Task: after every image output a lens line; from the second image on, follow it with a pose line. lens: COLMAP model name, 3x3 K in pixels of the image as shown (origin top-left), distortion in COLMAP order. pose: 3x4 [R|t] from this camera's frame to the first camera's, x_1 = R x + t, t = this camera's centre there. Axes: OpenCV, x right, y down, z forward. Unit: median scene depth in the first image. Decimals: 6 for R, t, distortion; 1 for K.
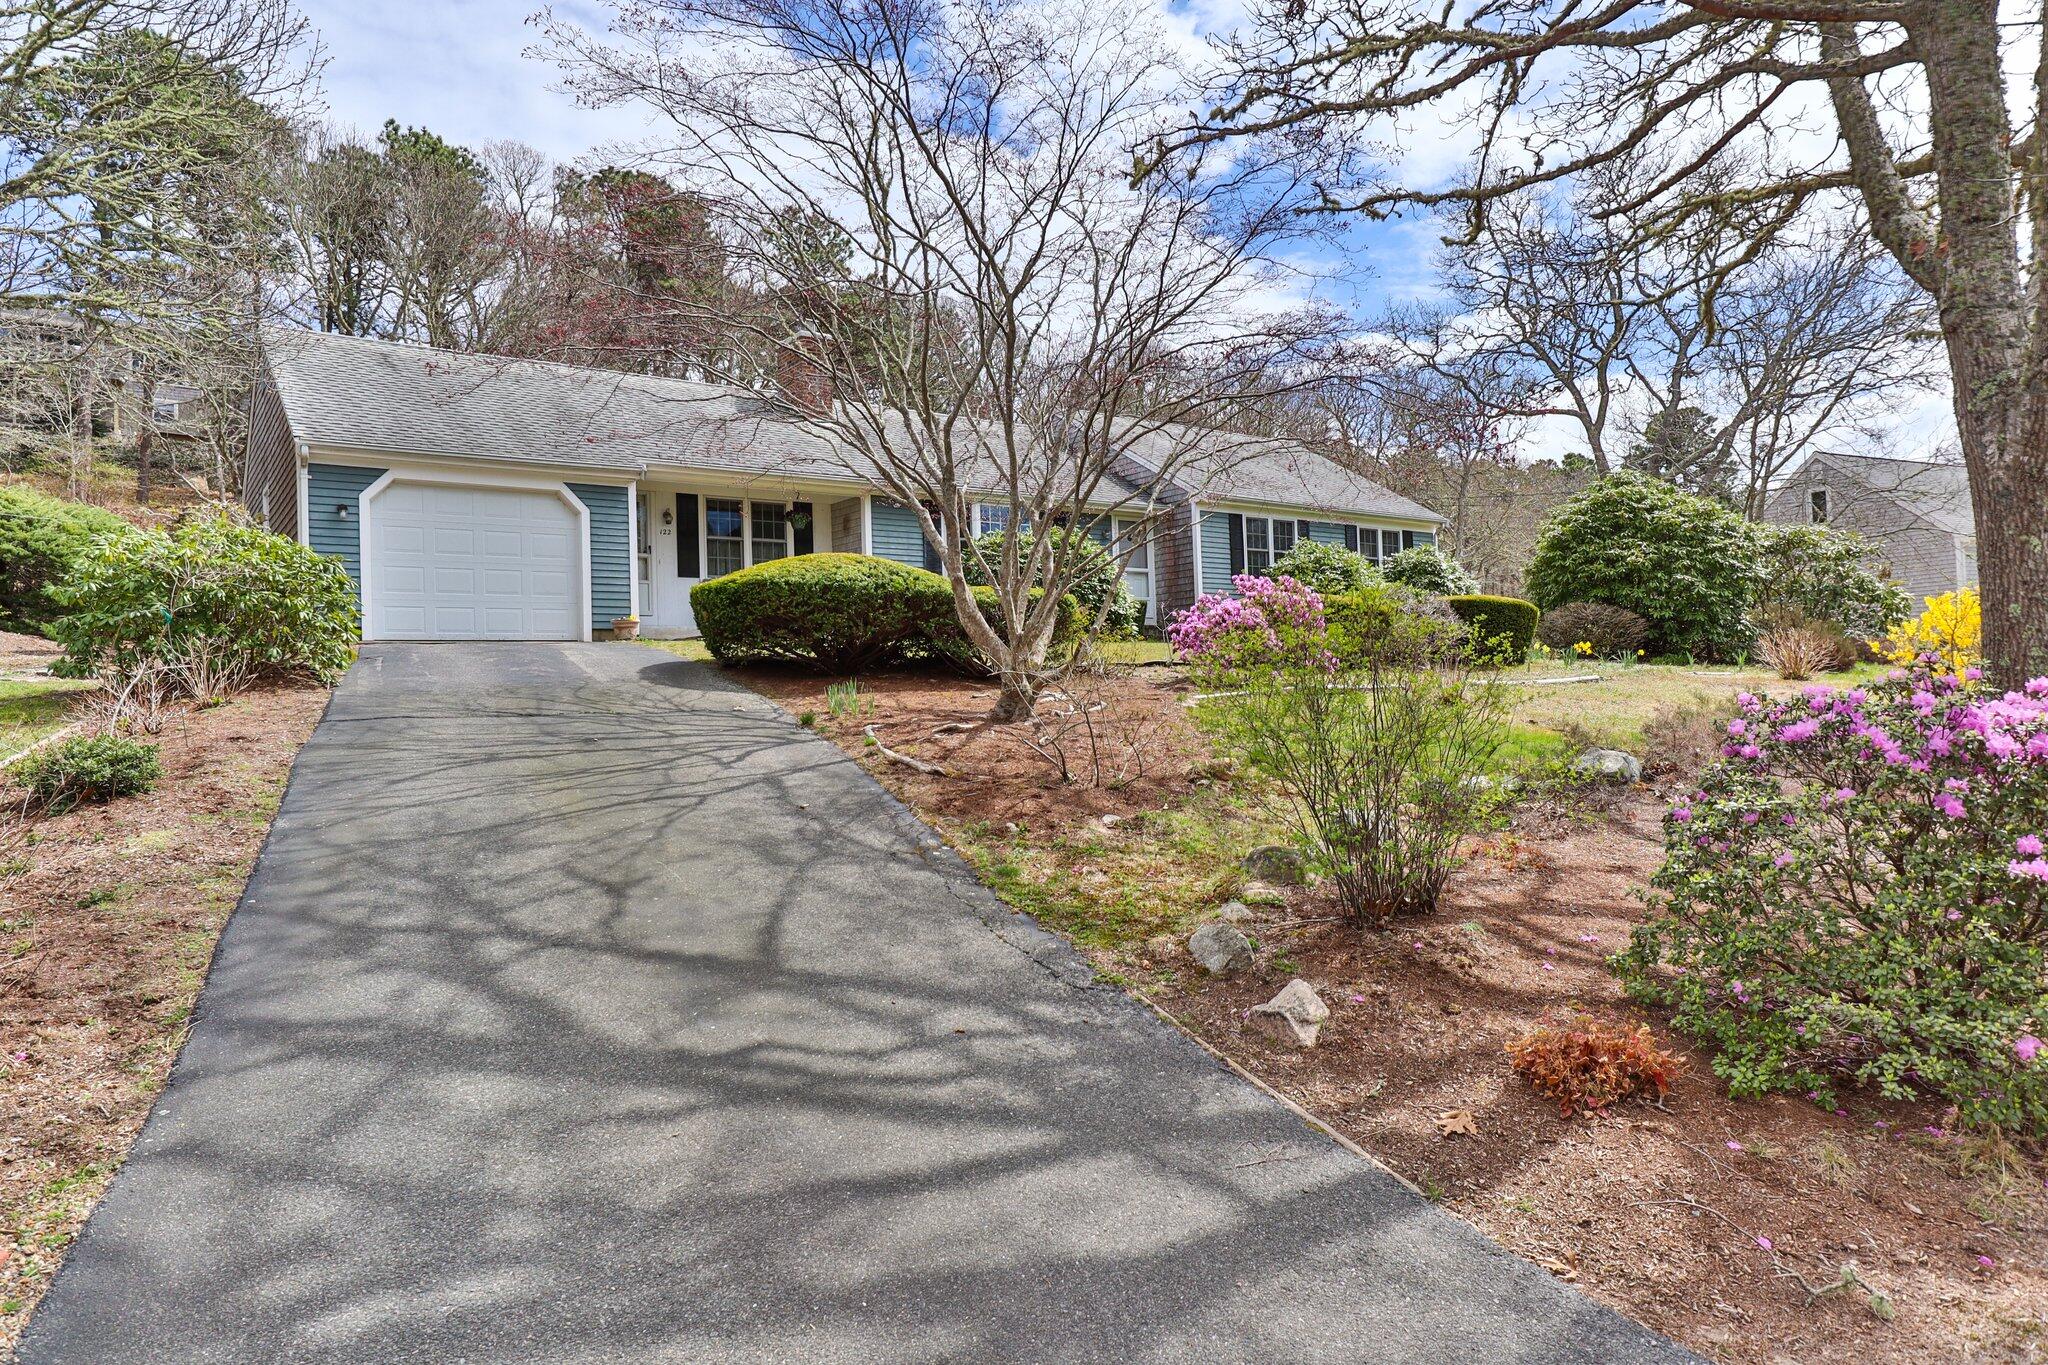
lens RADIAL K [[1257.6, 0, 1019.5], [0, 1257.6, 694.5], [0, 0, 1]] dist [-0.012464, 0.010007]
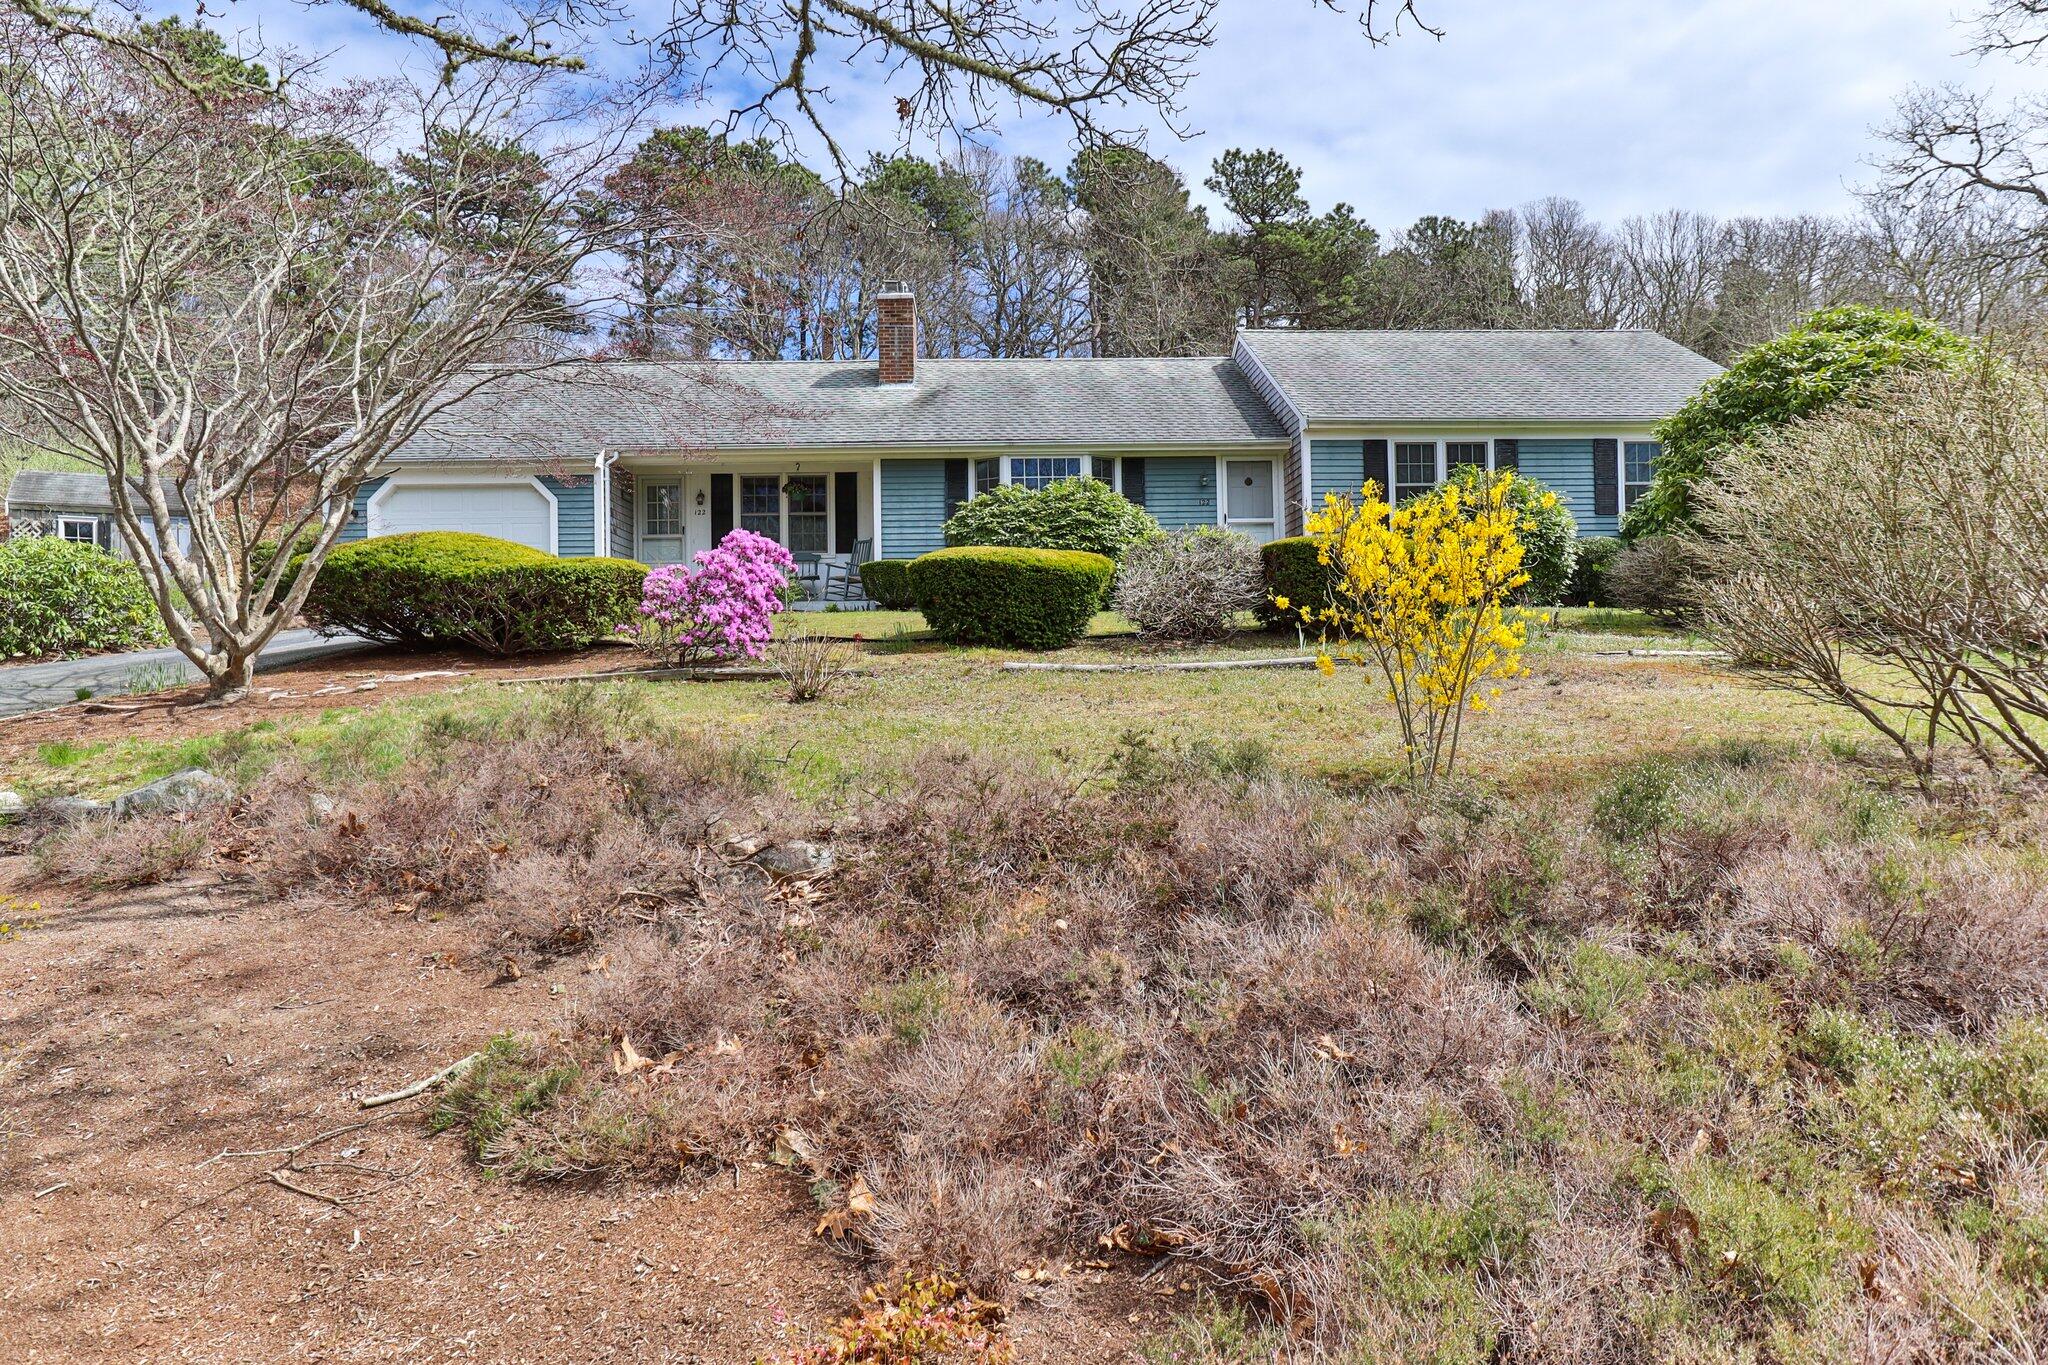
lens RADIAL K [[1257.6, 0, 1028.8], [0, 1257.6, 684.0], [0, 0, 1]] dist [-0.012464, 0.010007]
pose [[0.822287, 0.015742, -0.568856, 0.539260], [-0.004995, 0.999778, 0.020448, -0.009539], [0.569051, -0.013972, 0.822183, 0.295999]]
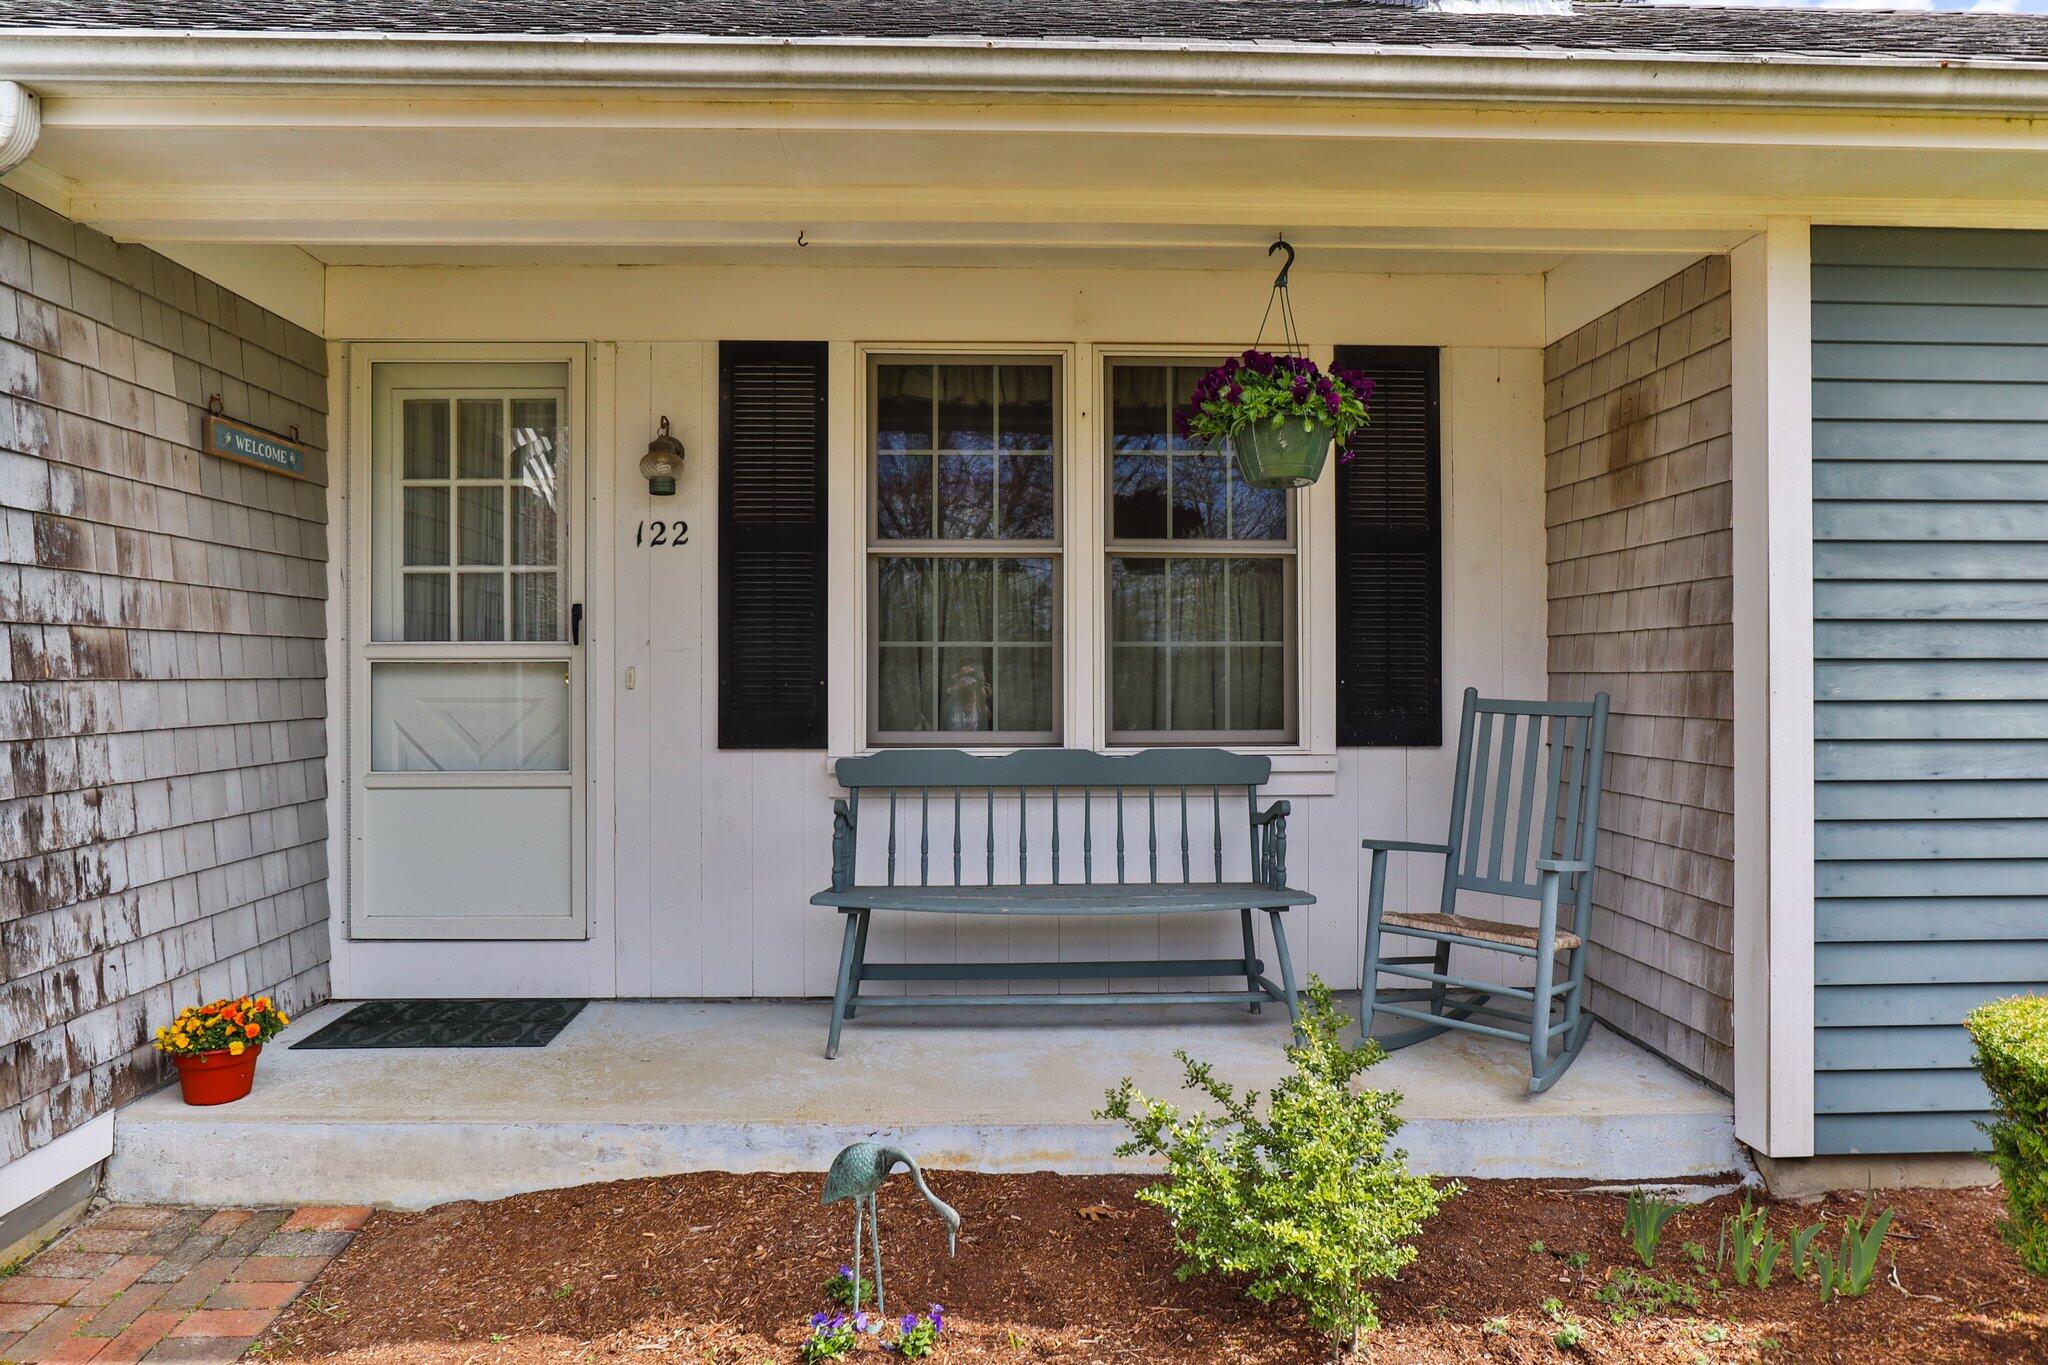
lens RADIAL K [[1257.6, 0, 1019.7], [0, 1257.6, 666.1], [0, 0, 1]] dist [-0.012464, 0.010007]
pose [[0.822278, 0.028790, -0.568357, -0.114622], [-0.017297, 0.999522, 0.025605, -0.114013], [0.568823, -0.011224, 0.822383, 0.863828]]
